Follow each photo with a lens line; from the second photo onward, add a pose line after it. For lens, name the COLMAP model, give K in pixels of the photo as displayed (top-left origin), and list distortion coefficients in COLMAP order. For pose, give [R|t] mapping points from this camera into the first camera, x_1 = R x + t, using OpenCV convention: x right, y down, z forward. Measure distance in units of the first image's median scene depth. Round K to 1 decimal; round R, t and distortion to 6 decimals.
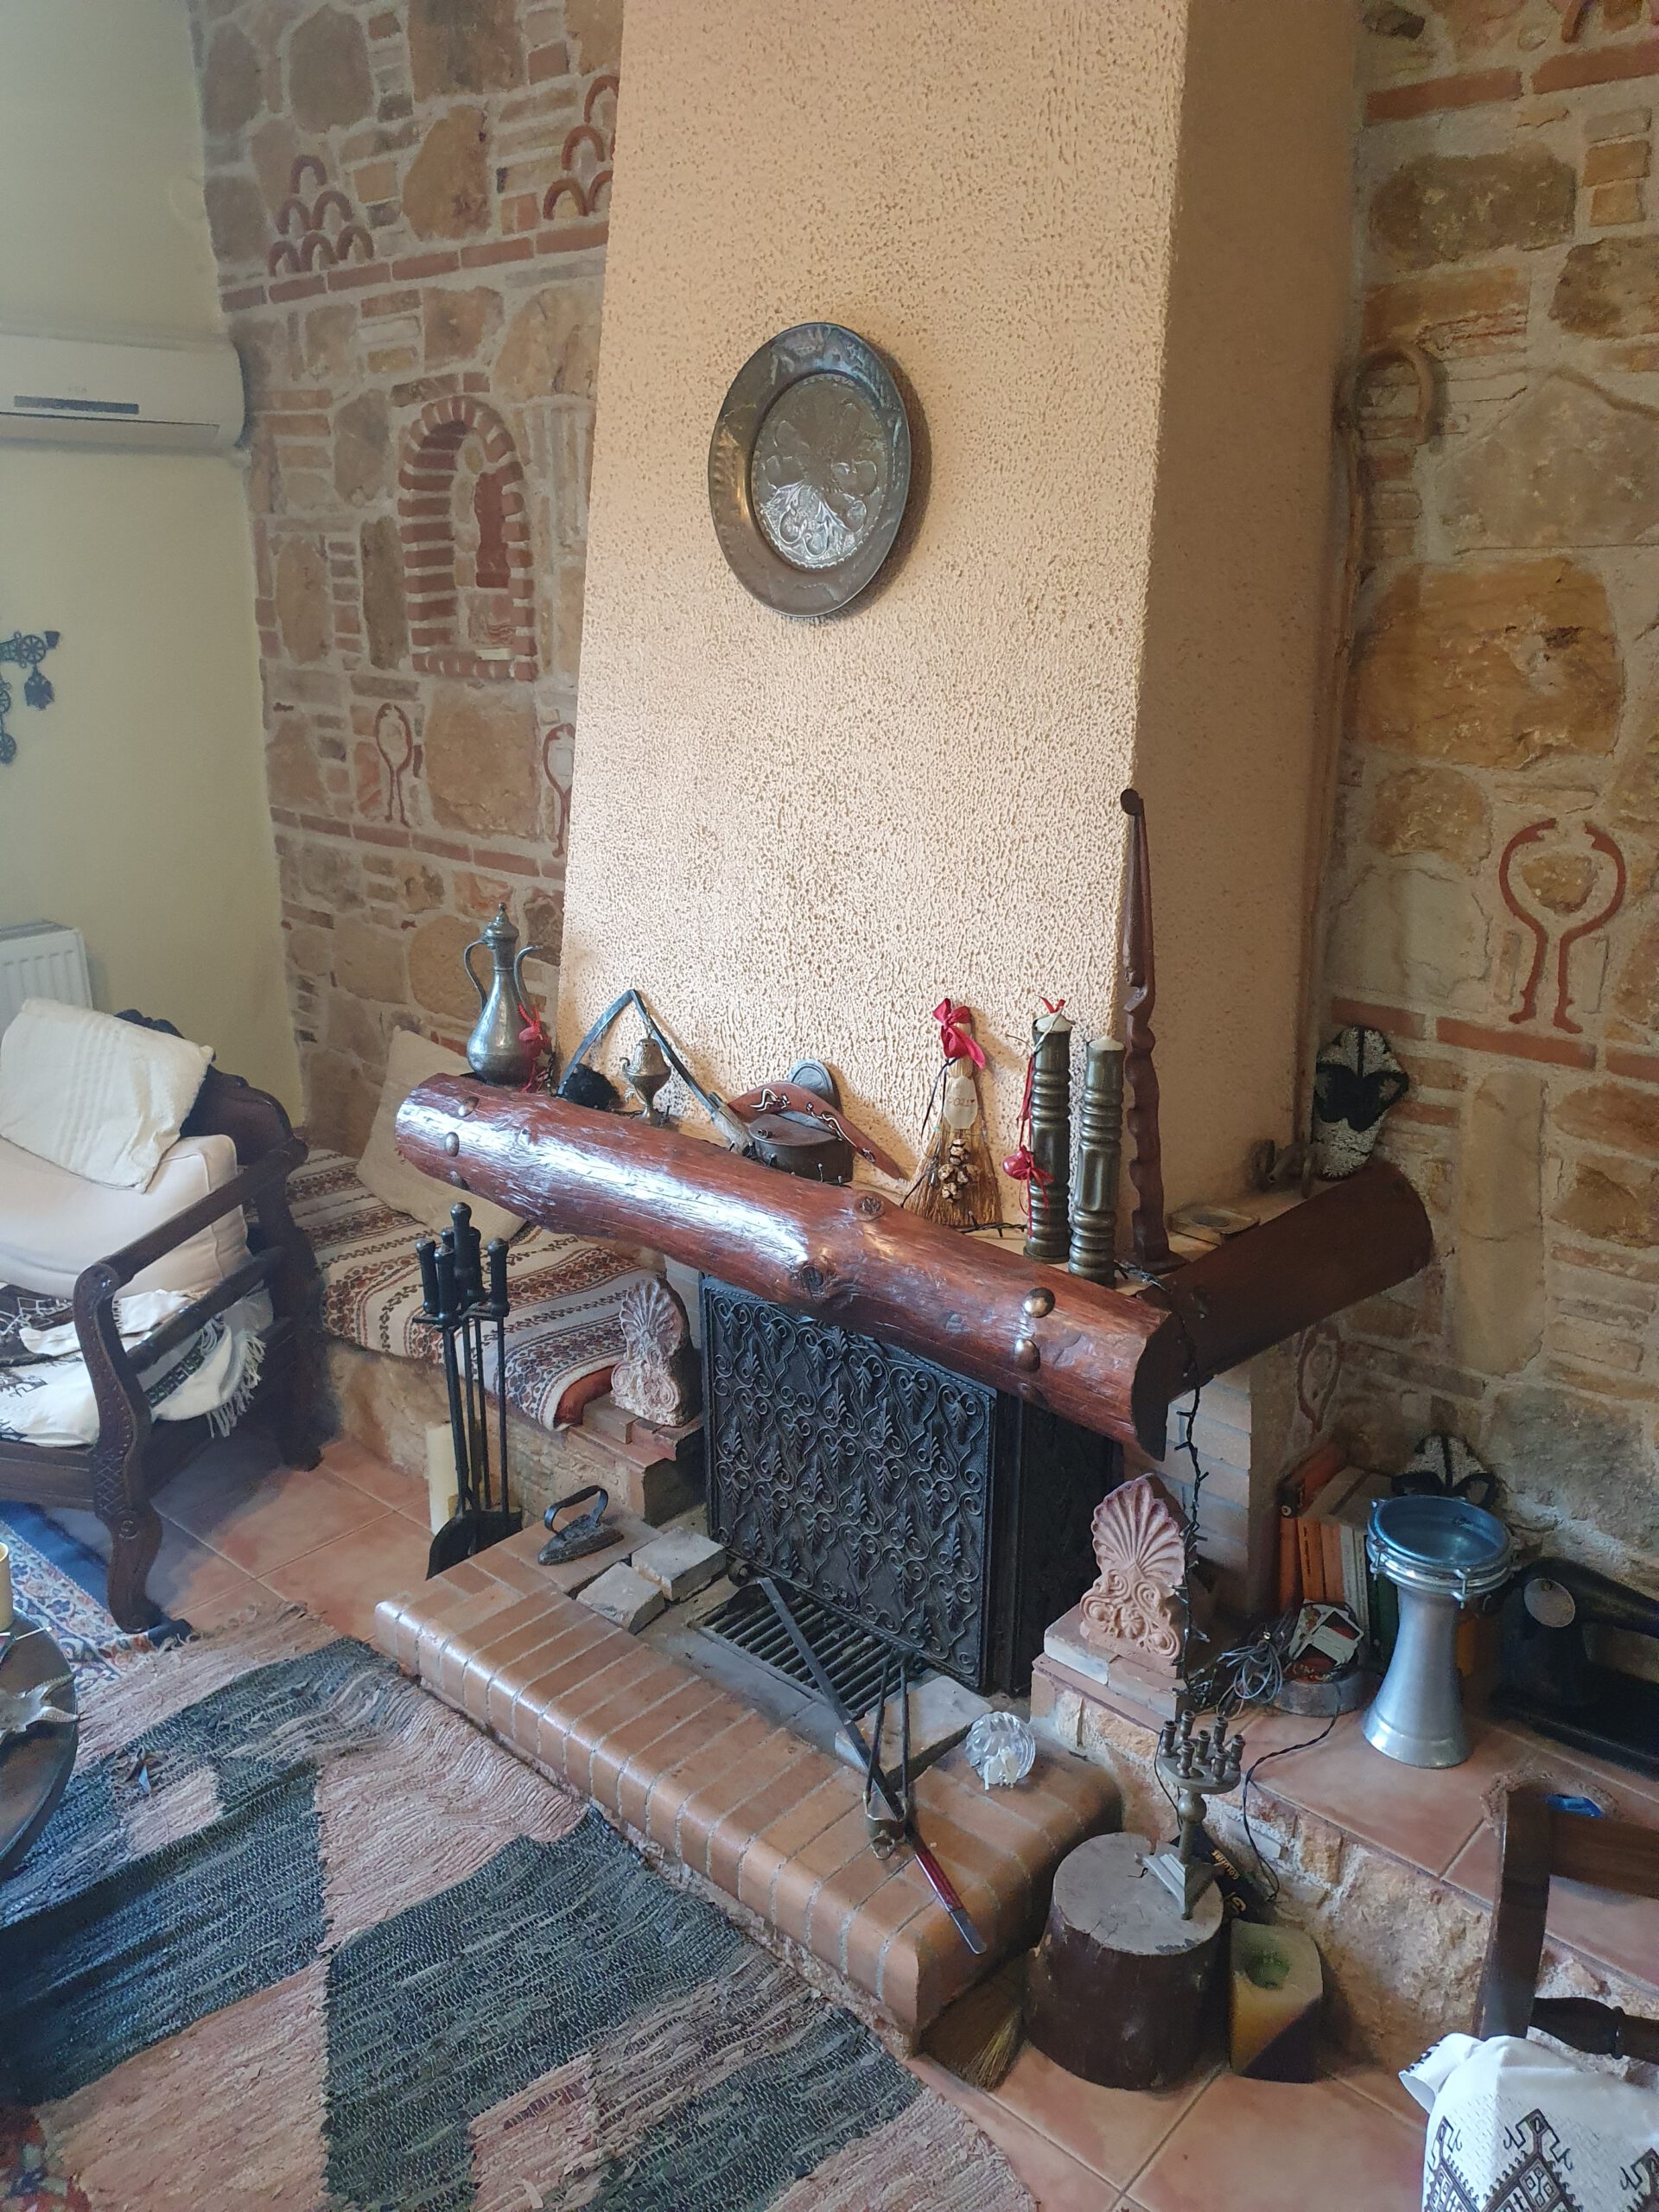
lens RADIAL K [[1735.0, 0, 824.5], [0, 1735.0, 1088.3], [0, 0, 1]] dist [0.019173, 0.000947]
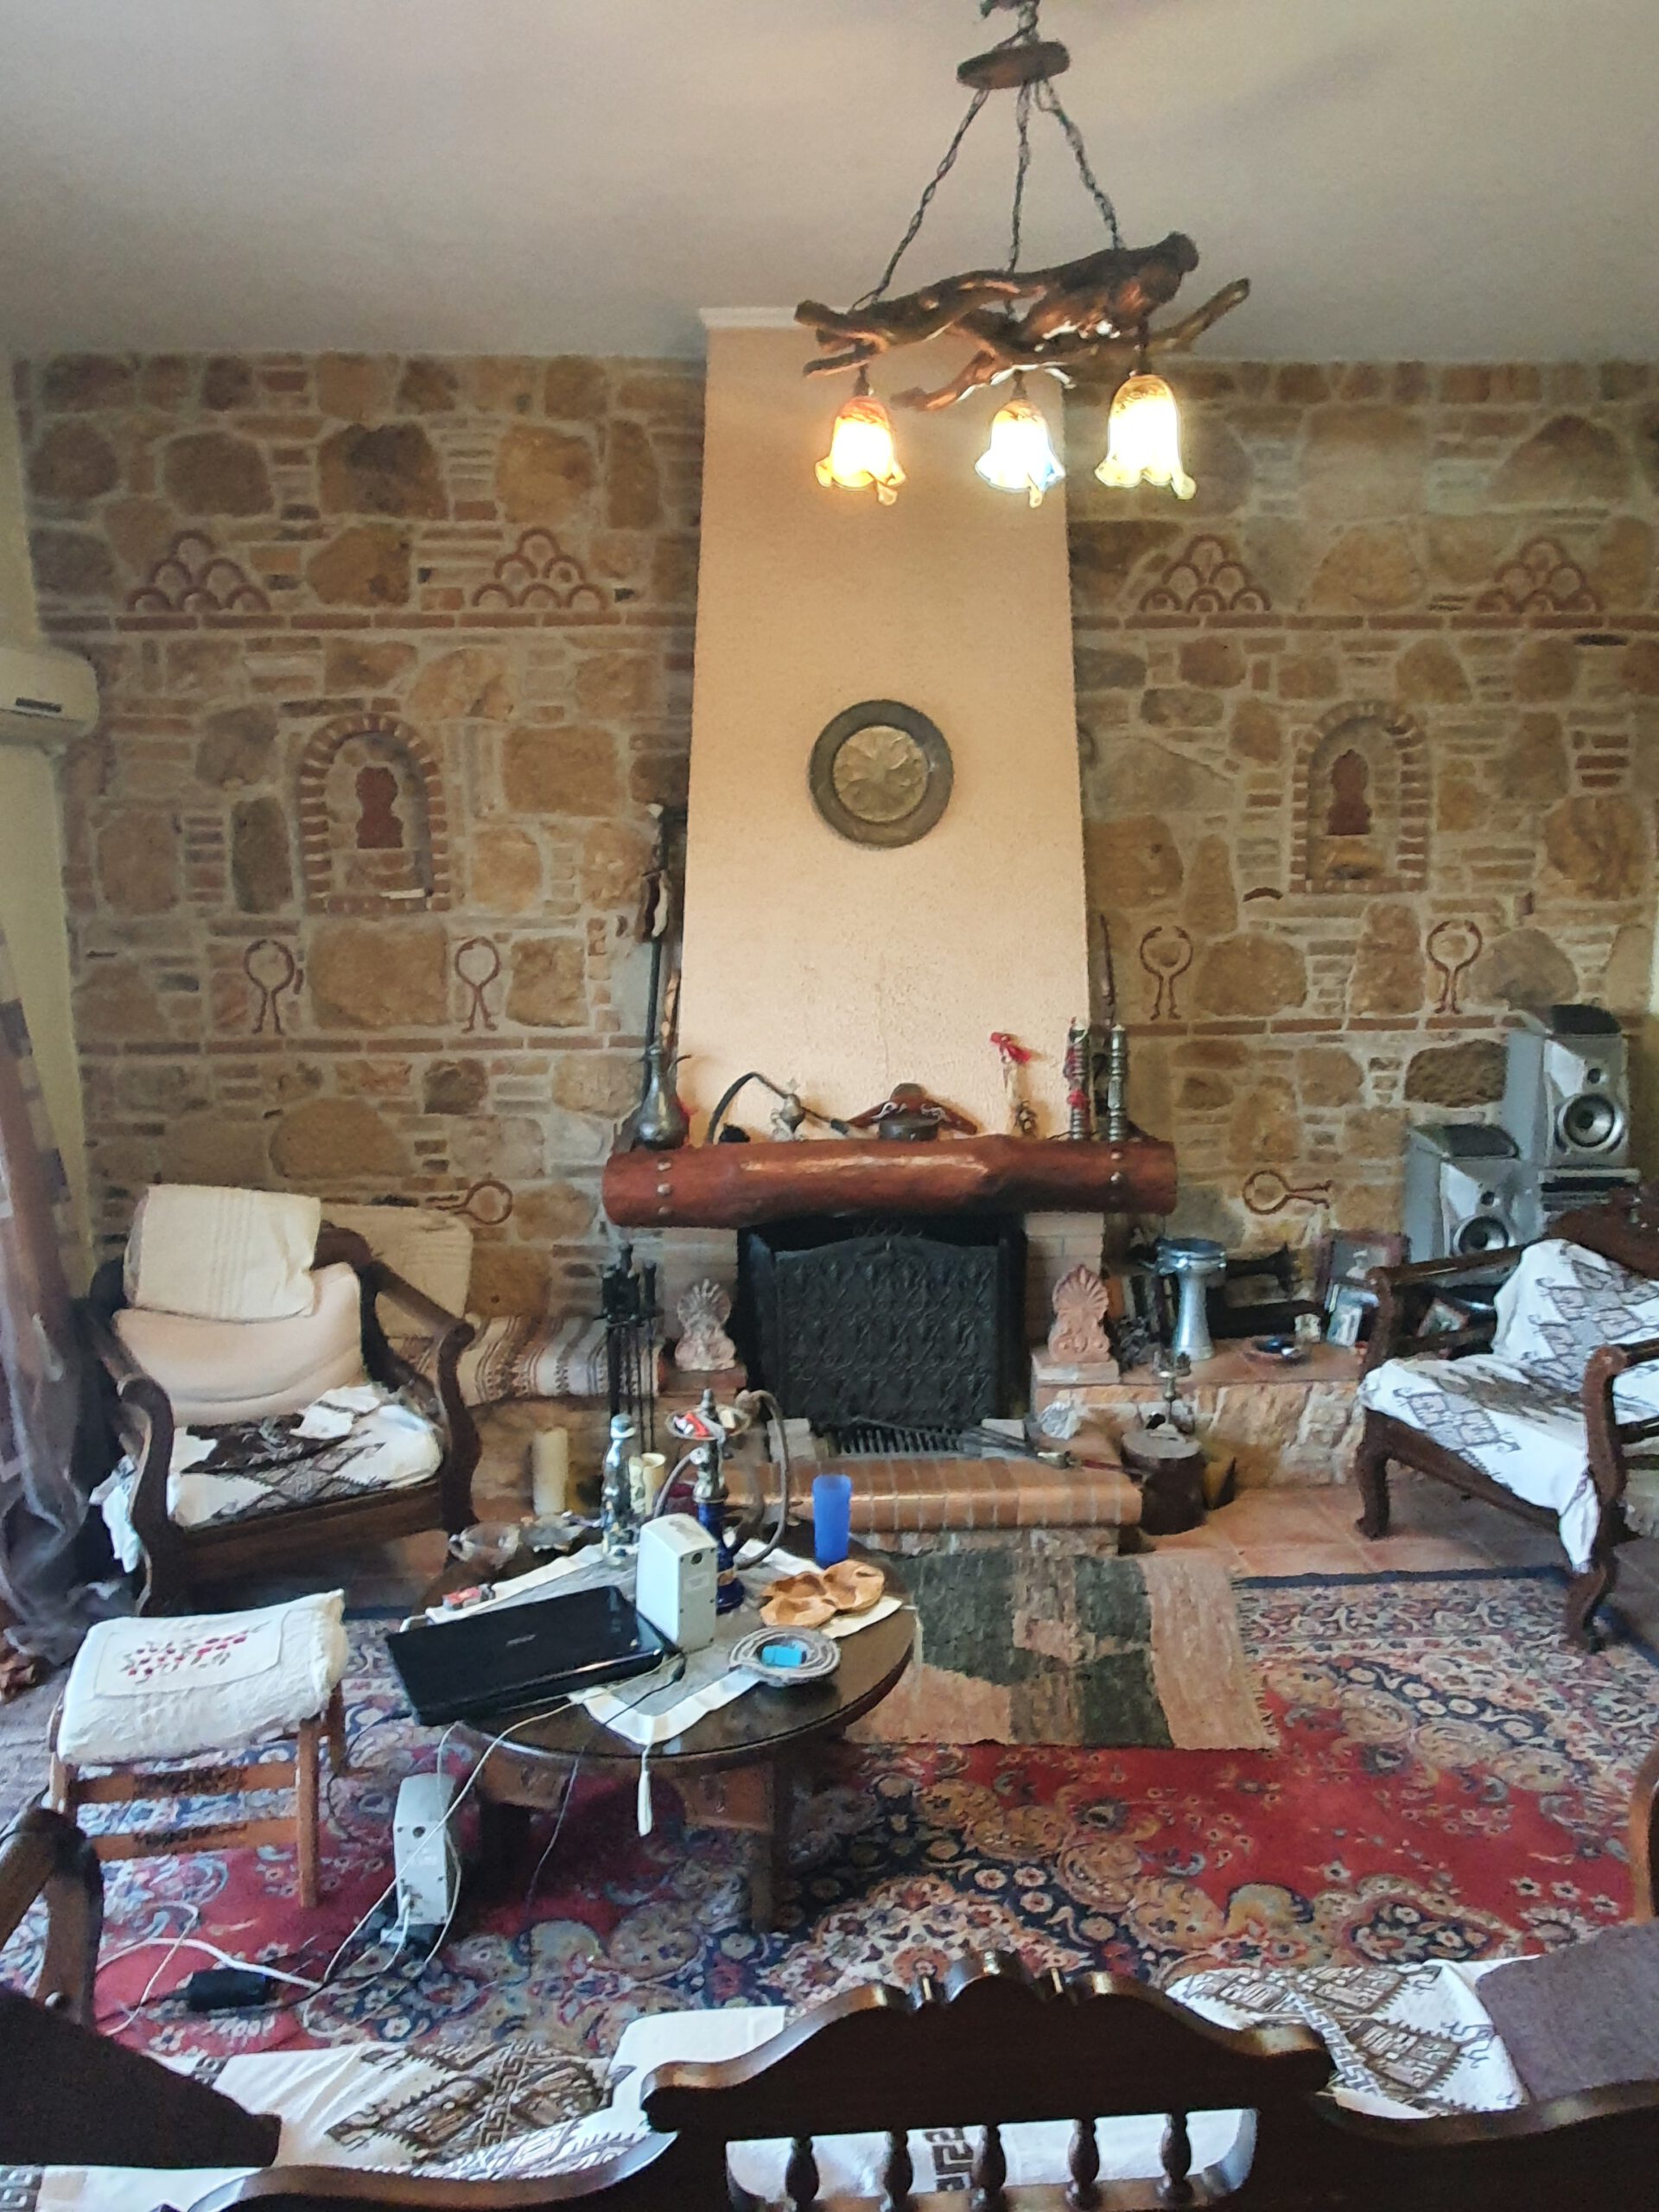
lens RADIAL K [[1574.1, 0, 834.6], [0, 1574.1, 1105.6], [0, 0, 1]] dist [0.009885, 0.002074]
pose [[0.701598, -0.129431, 0.700720, -0.882068], [0.222429, 0.974009, -0.042797, 0.043527], [-0.676968, 0.185886, 0.712152, -0.088034]]
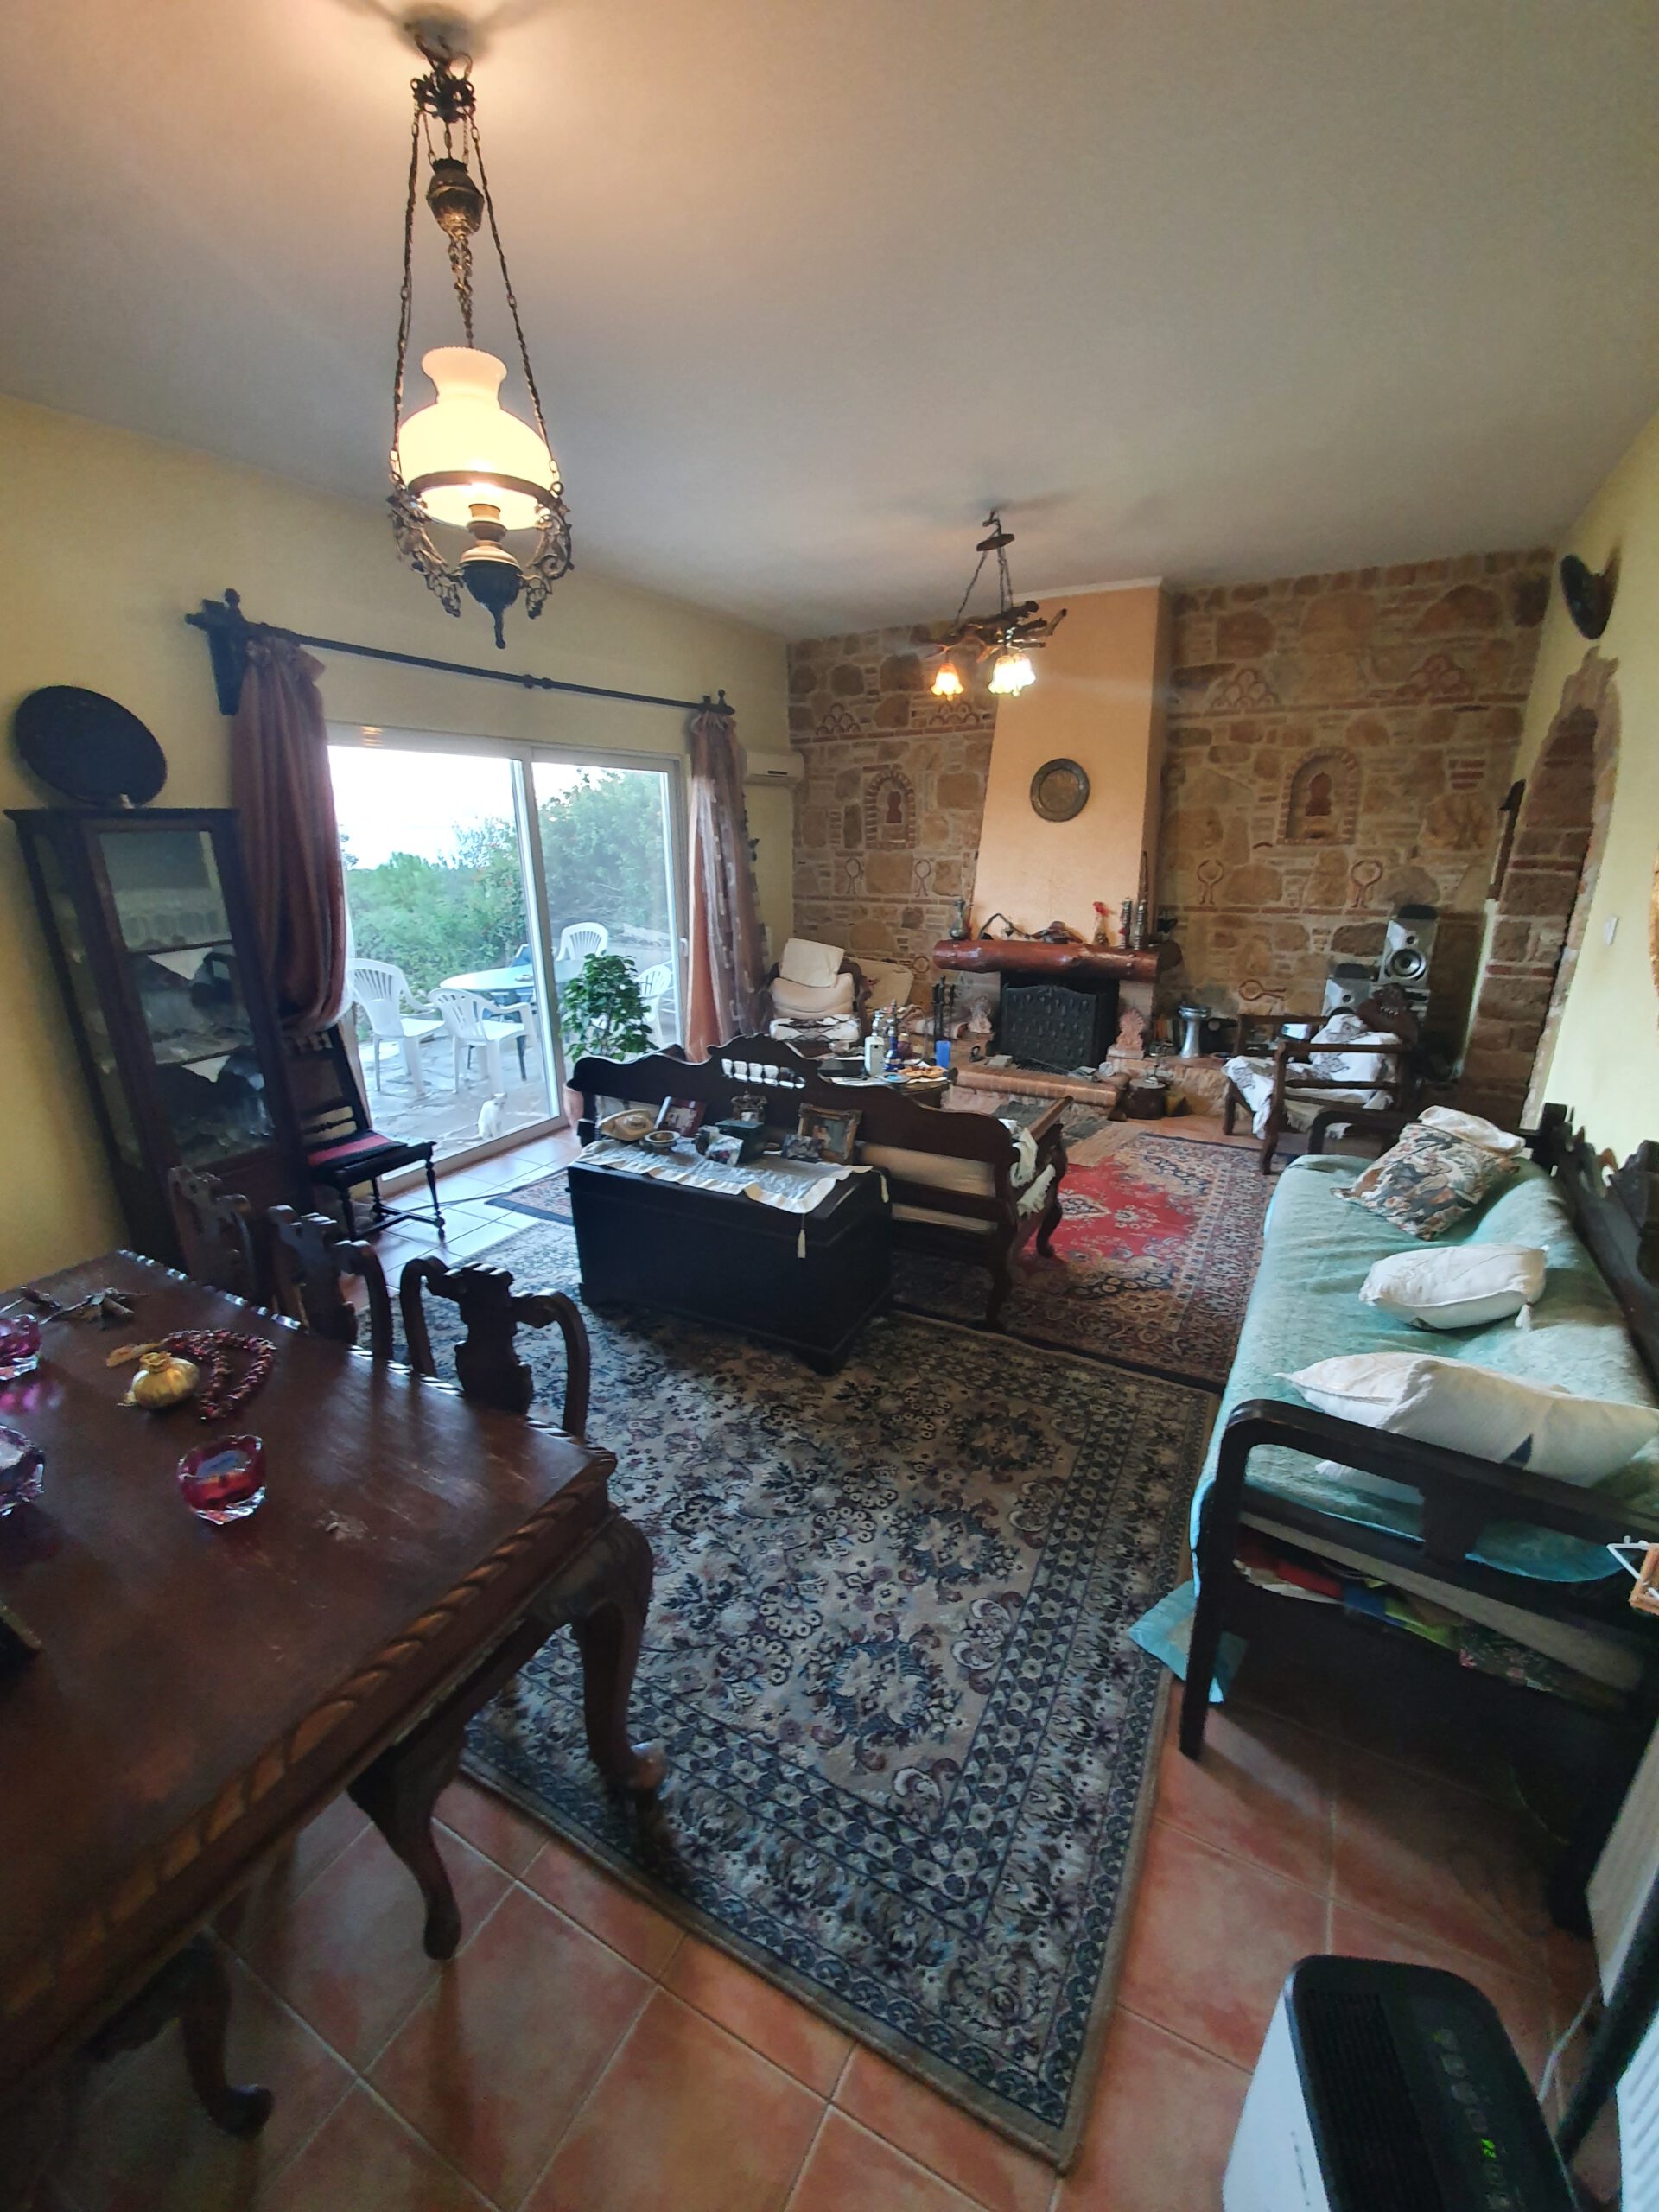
lens RADIAL K [[872.5, 0, 836.3], [0, 872.5, 1111.5], [0, 0, 1]] dist [0.012835, -0.016082]
pose [[0.974261, -0.079178, 0.211061, -0.778052], [0.077406, 0.996861, 0.016656, 0.282989], [-0.211718, 0.000110, 0.977331, -0.784752]]
